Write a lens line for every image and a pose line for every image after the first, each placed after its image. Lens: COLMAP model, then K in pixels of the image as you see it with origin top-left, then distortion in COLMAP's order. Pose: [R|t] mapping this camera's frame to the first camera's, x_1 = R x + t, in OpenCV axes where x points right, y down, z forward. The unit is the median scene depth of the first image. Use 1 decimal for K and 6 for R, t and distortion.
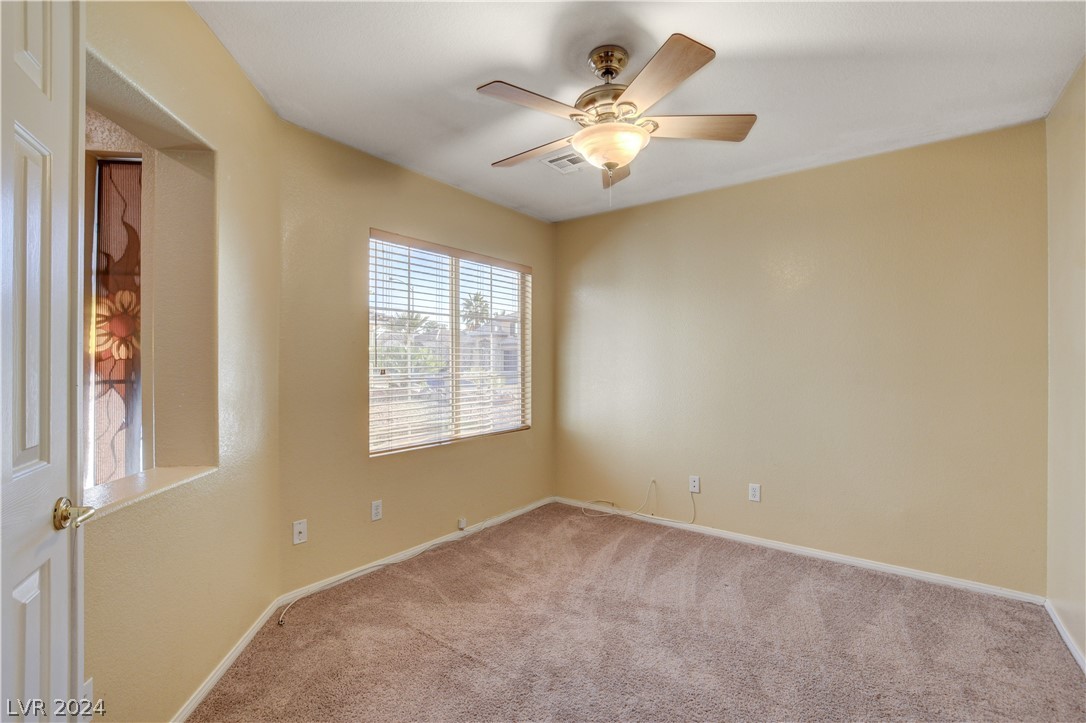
lens RADIAL K [[483.0, 0, 535.7], [0, 483.0, 366.1], [0, 0, 1]] dist [-0.020890, 0.000588]
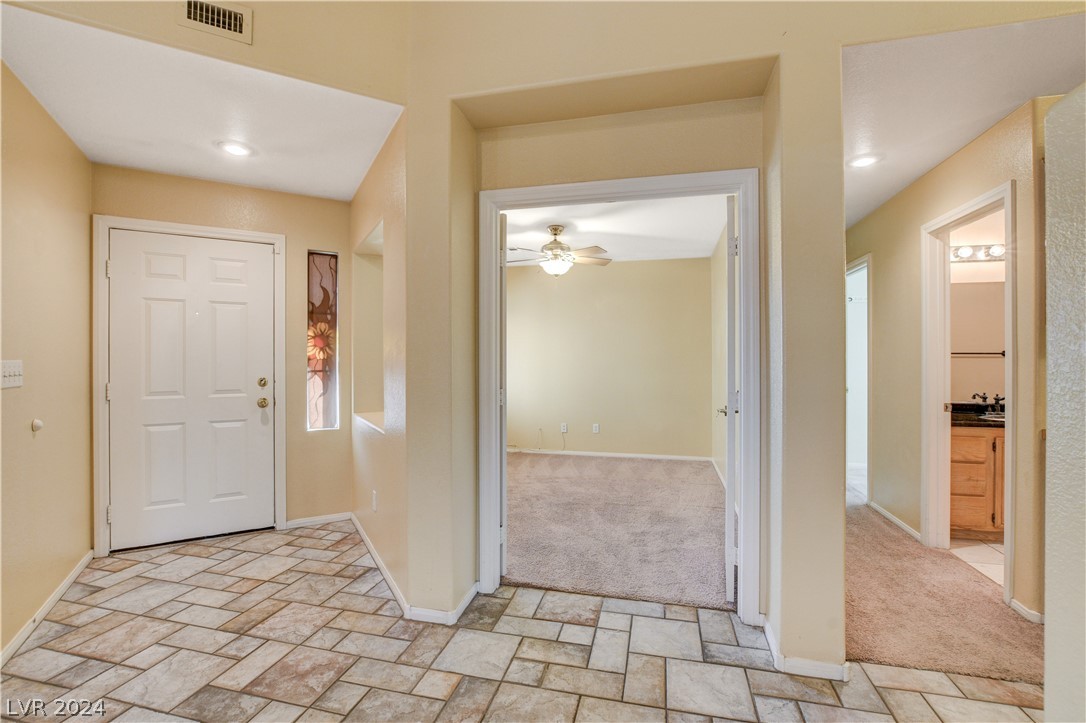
lens RADIAL K [[483.0, 0, 545.4], [0, 483.0, 357.9], [0, 0, 1]] dist [-0.020890, 0.000588]
pose [[0.913192, -0.000721, 0.407529, -0.835168], [0.003327, 0.999978, -0.005686, -0.005990], [-0.407516, 0.006548, 0.913175, -1.092547]]
